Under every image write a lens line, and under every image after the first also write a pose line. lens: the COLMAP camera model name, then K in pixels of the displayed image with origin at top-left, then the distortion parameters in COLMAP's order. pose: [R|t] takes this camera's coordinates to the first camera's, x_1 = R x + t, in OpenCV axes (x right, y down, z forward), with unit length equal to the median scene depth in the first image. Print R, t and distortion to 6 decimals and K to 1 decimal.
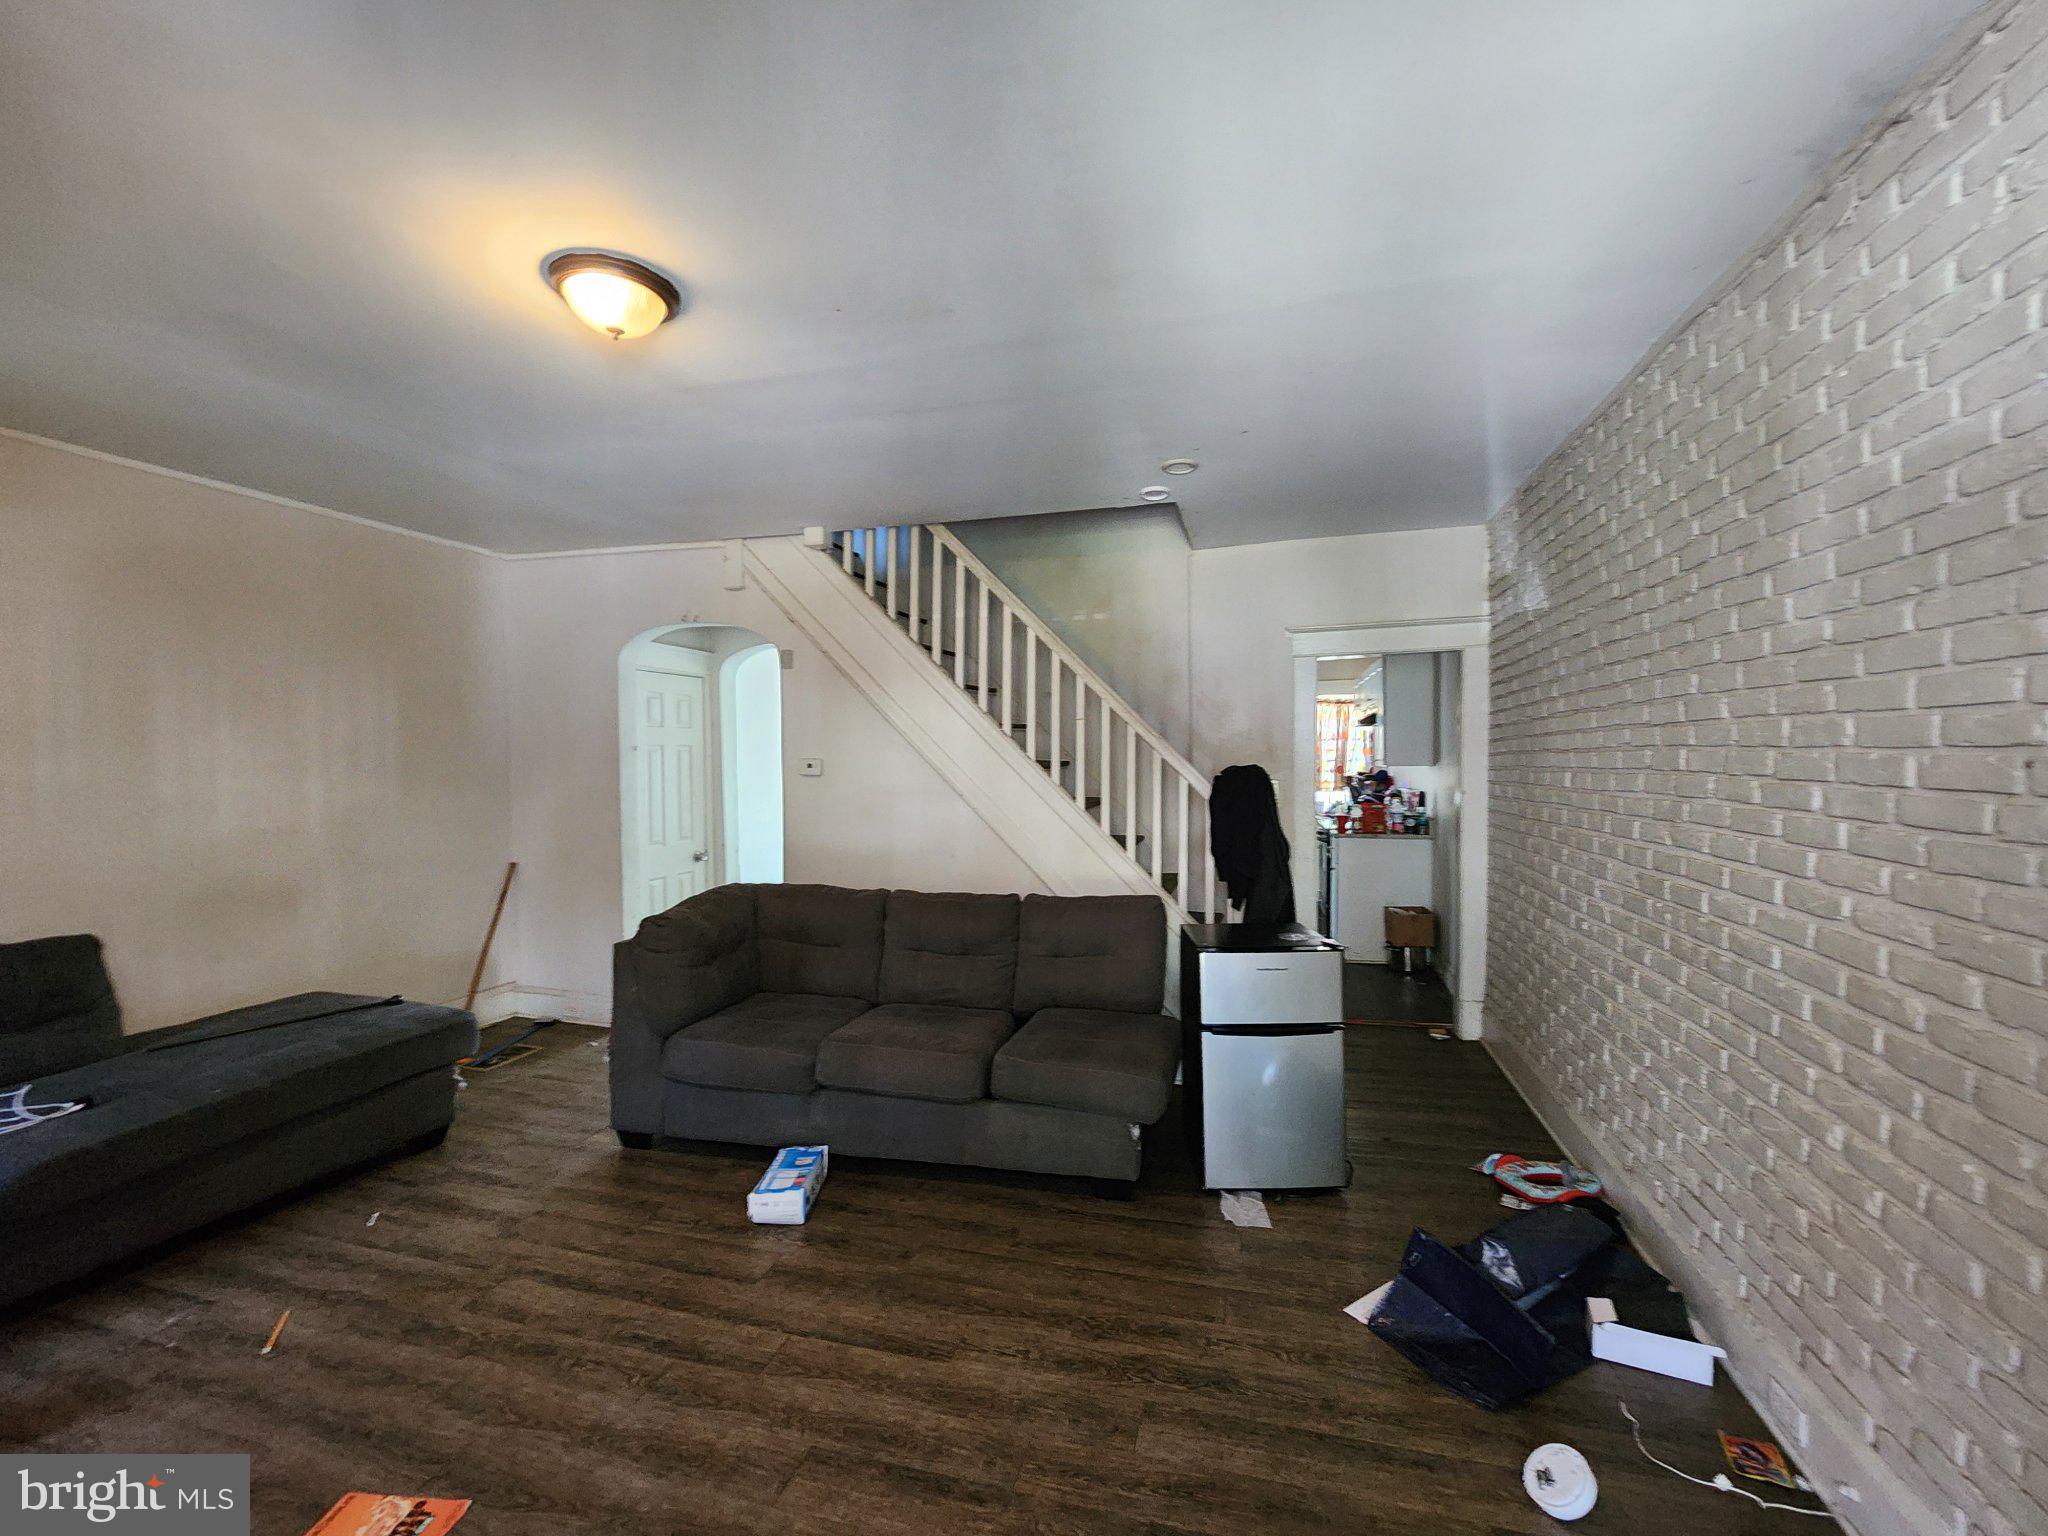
lens RADIAL K [[844.4, 0, 1039.4], [0, 844.4, 766.1], [0, 0, 1]] dist [0.000407, 0.003255]
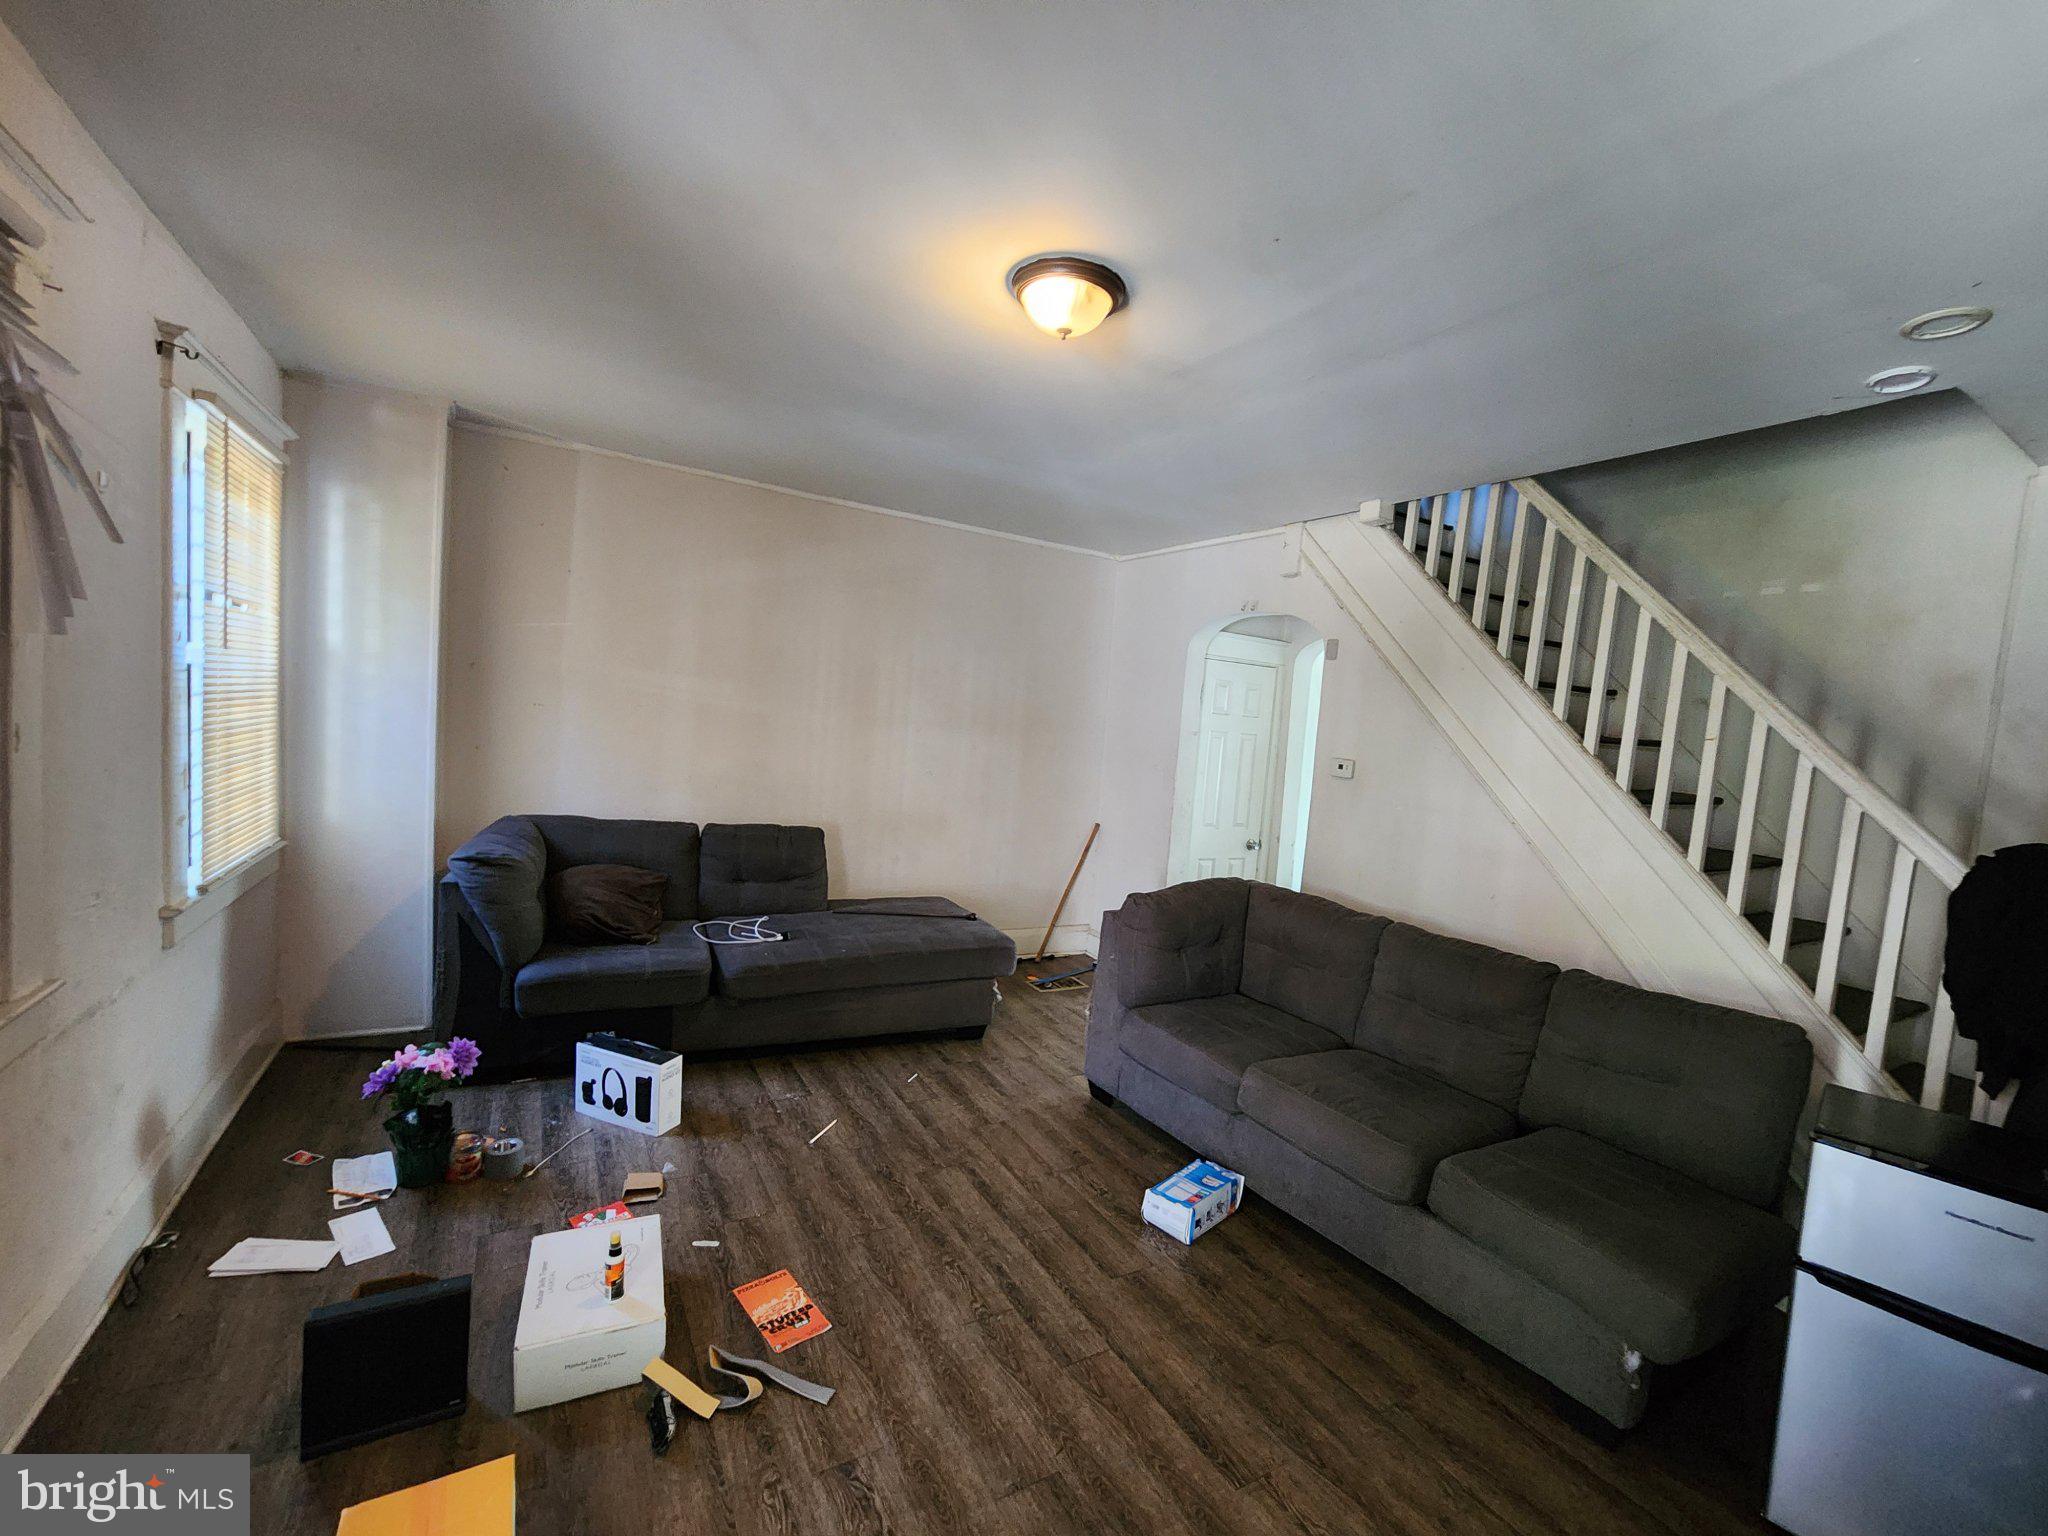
lens RADIAL K [[844.4, 0, 1025.4], [0, 844.4, 773.7], [0, 0, 1]] dist [0.000407, 0.003255]
pose [[0.717037, 0.109528, -0.688376, 0.173241], [-0.094869, 0.993722, 0.059293, -0.022415], [0.690549, 0.022791, 0.722927, 0.164071]]
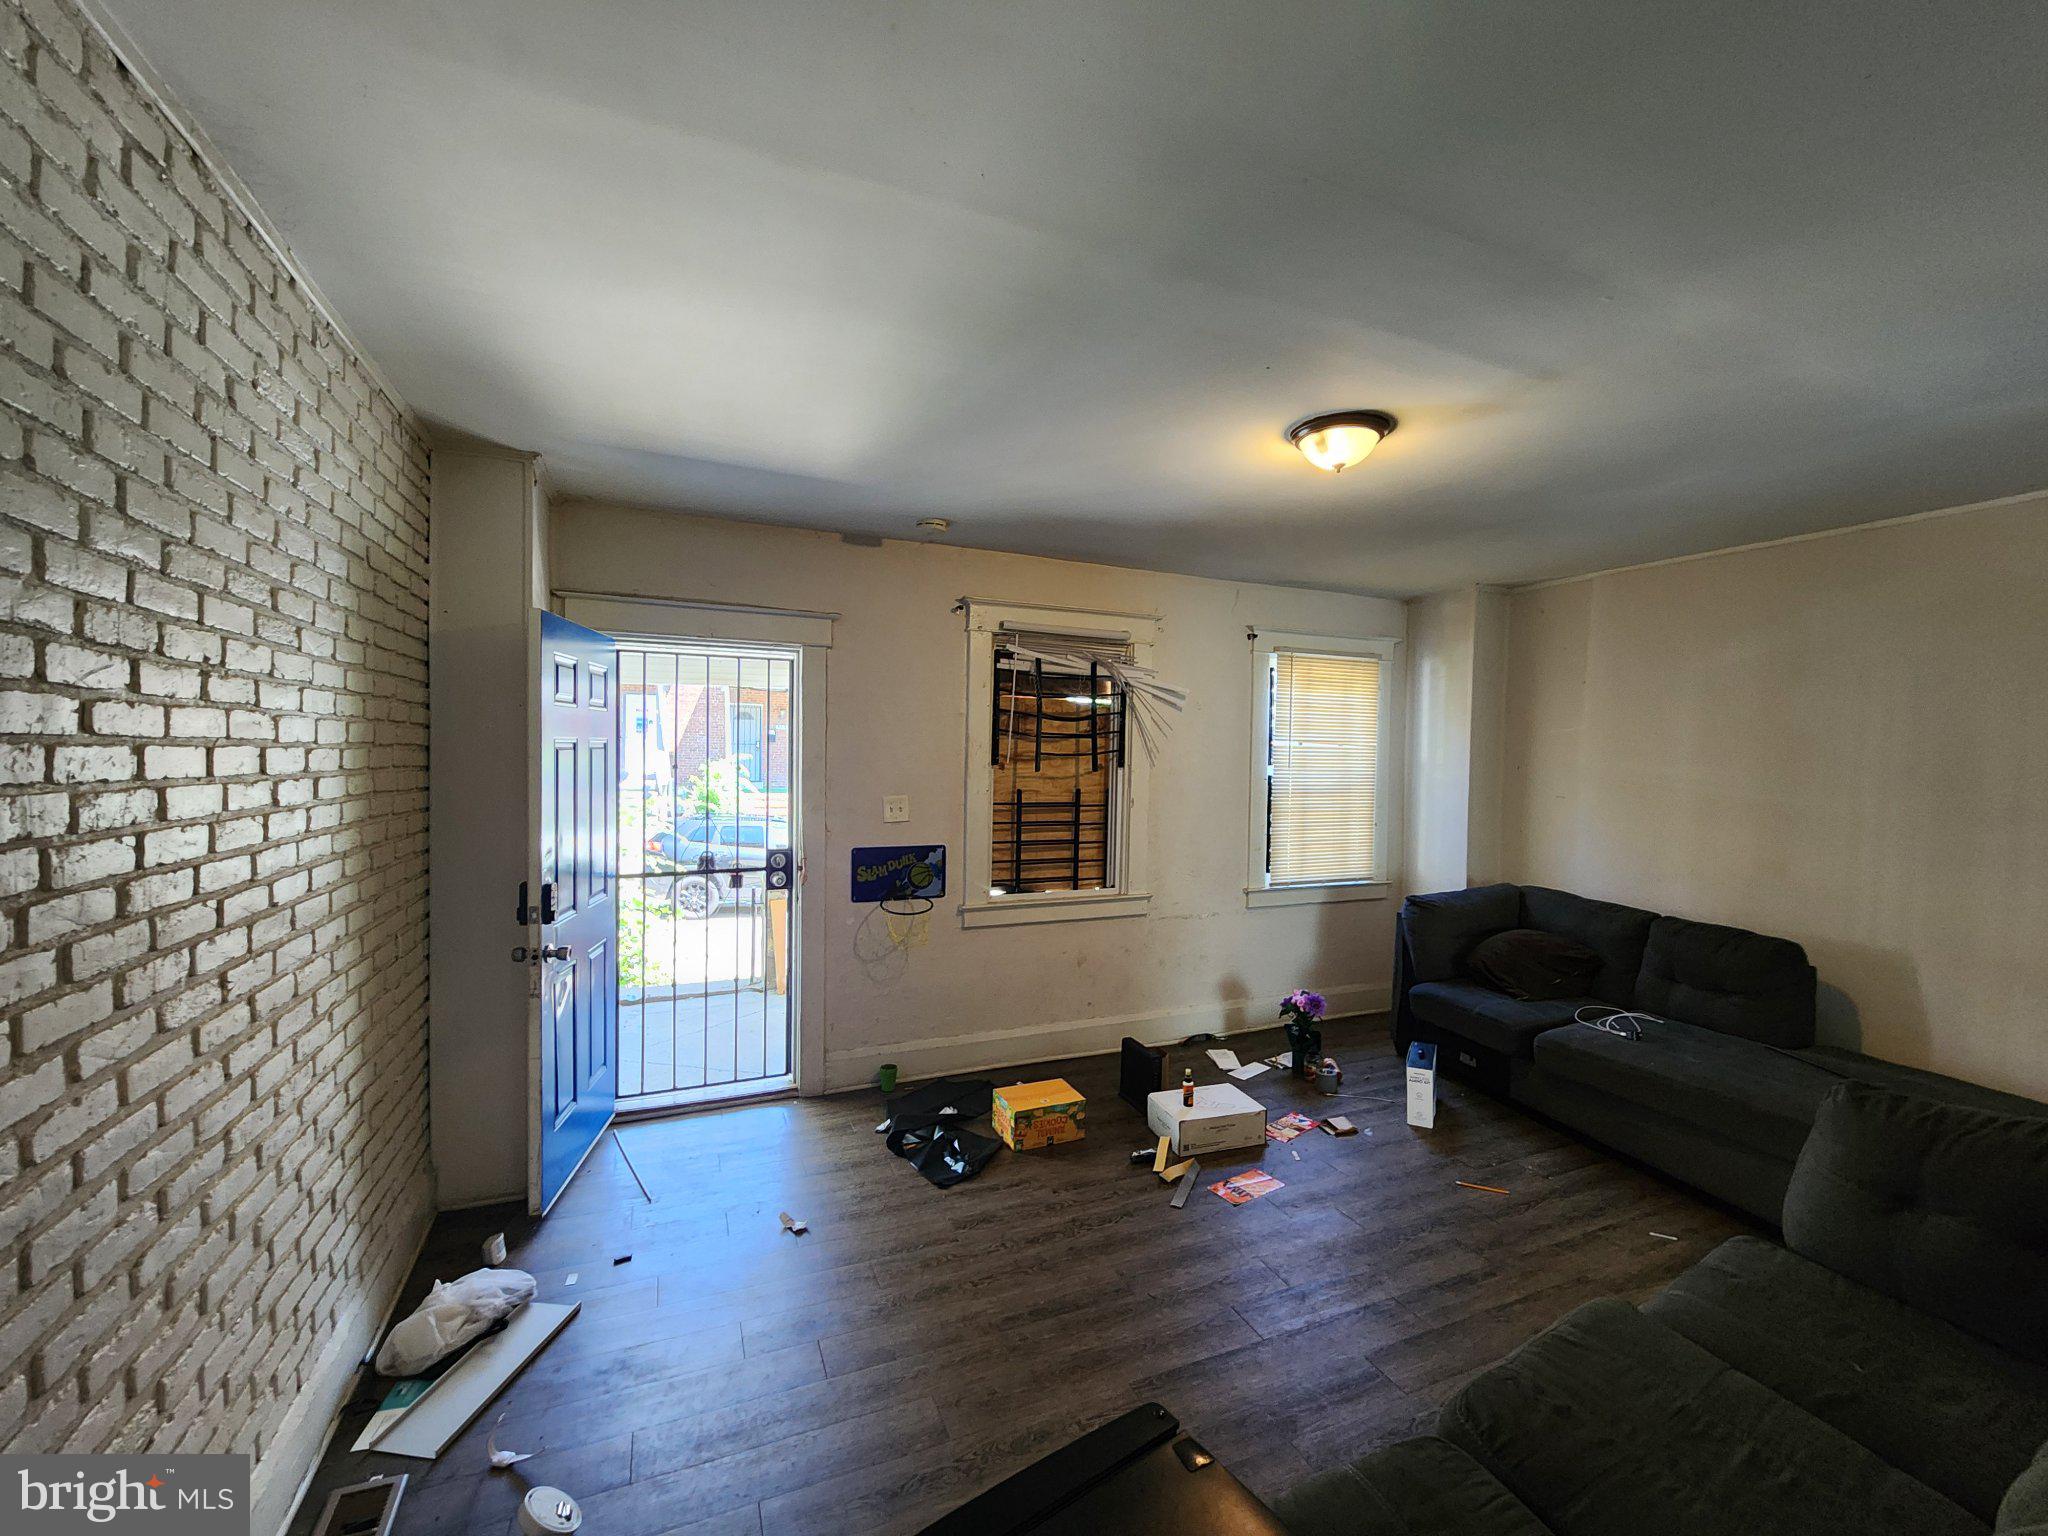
lens RADIAL K [[844.4, 0, 1040.1], [0, 844.4, 770.3], [0, 0, 1]] dist [0.000407, 0.003255]
pose [[-0.780819, 0.005628, -0.624732, 0.457307], [-0.021512, 0.999124, 0.035889, -0.065999], [0.624387, 0.041462, -0.780014, 1.244719]]
